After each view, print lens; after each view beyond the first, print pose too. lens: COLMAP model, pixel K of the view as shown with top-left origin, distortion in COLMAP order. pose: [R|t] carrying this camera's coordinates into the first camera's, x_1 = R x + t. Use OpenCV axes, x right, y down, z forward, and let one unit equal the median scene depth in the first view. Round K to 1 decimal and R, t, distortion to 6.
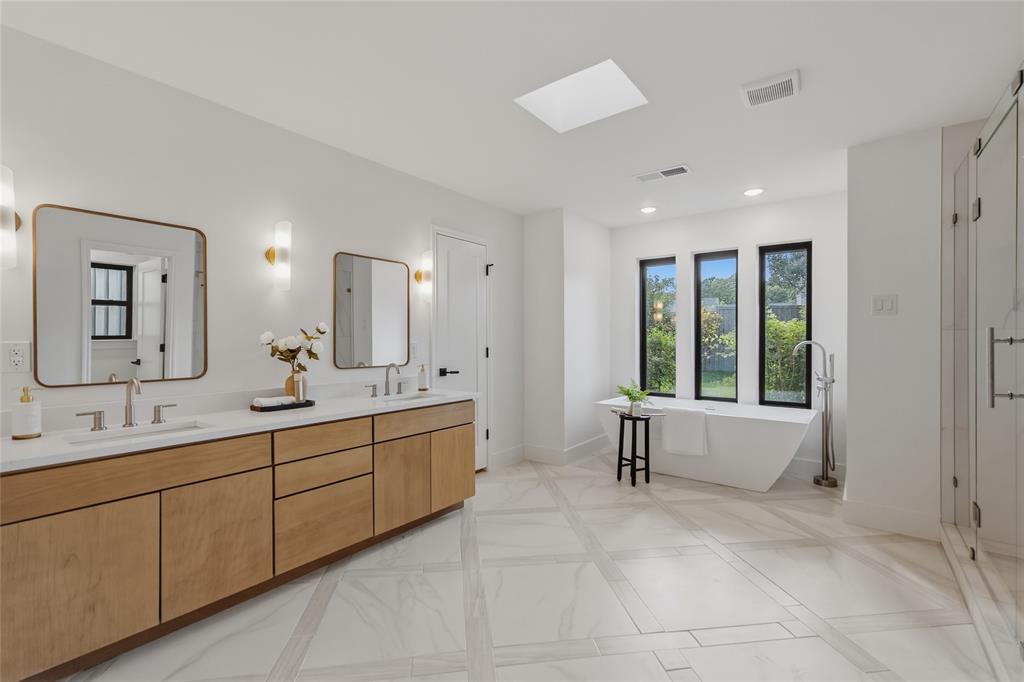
lens RADIAL K [[452.6, 0, 507.8], [0, 452.6, 341.0], [0, 0, 1]] dist [-0.002637, 0.004578]
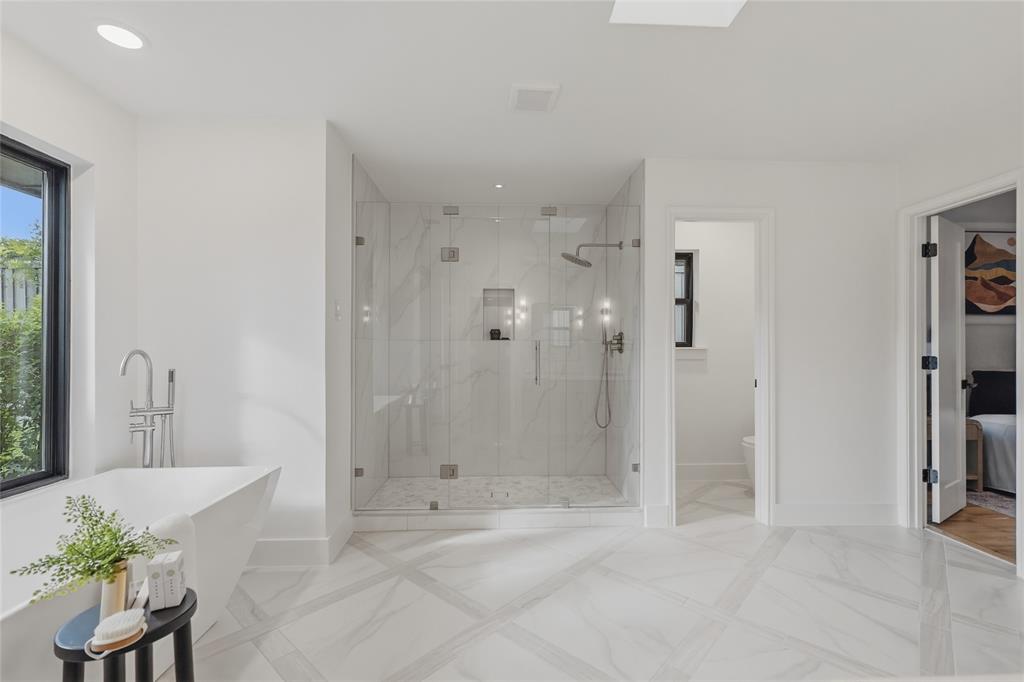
lens RADIAL K [[452.6, 0, 515.7], [0, 452.6, 343.4], [0, 0, 1]] dist [-0.002637, 0.004578]
pose [[-0.650222, 0.006494, 0.759716, -0.097270], [0.002028, 0.999975, -0.006812, -0.002807], [-0.759741, -0.002888, -0.650219, 1.046250]]
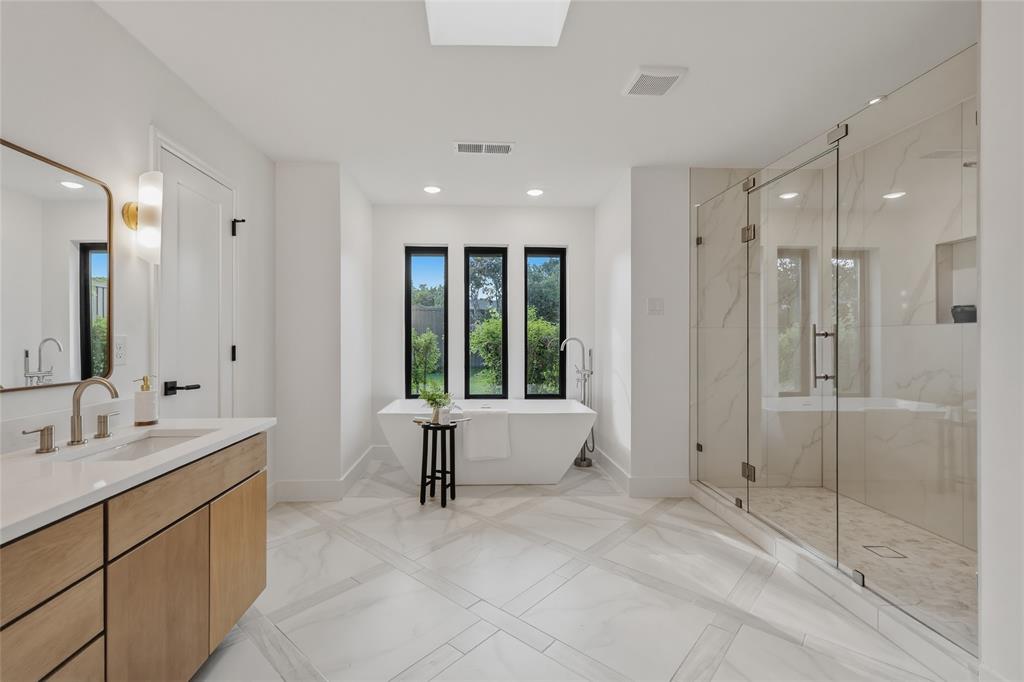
lens RADIAL K [[452.6, 0, 494.6], [0, 452.6, 338.6], [0, 0, 1]] dist [-0.002637, 0.004578]
pose [[0.765313, 0.003211, 0.643650, -0.198341], [0.000002, 0.999988, -0.004991, 0.008219], [-0.643658, 0.003821, 0.765304, 0.288052]]
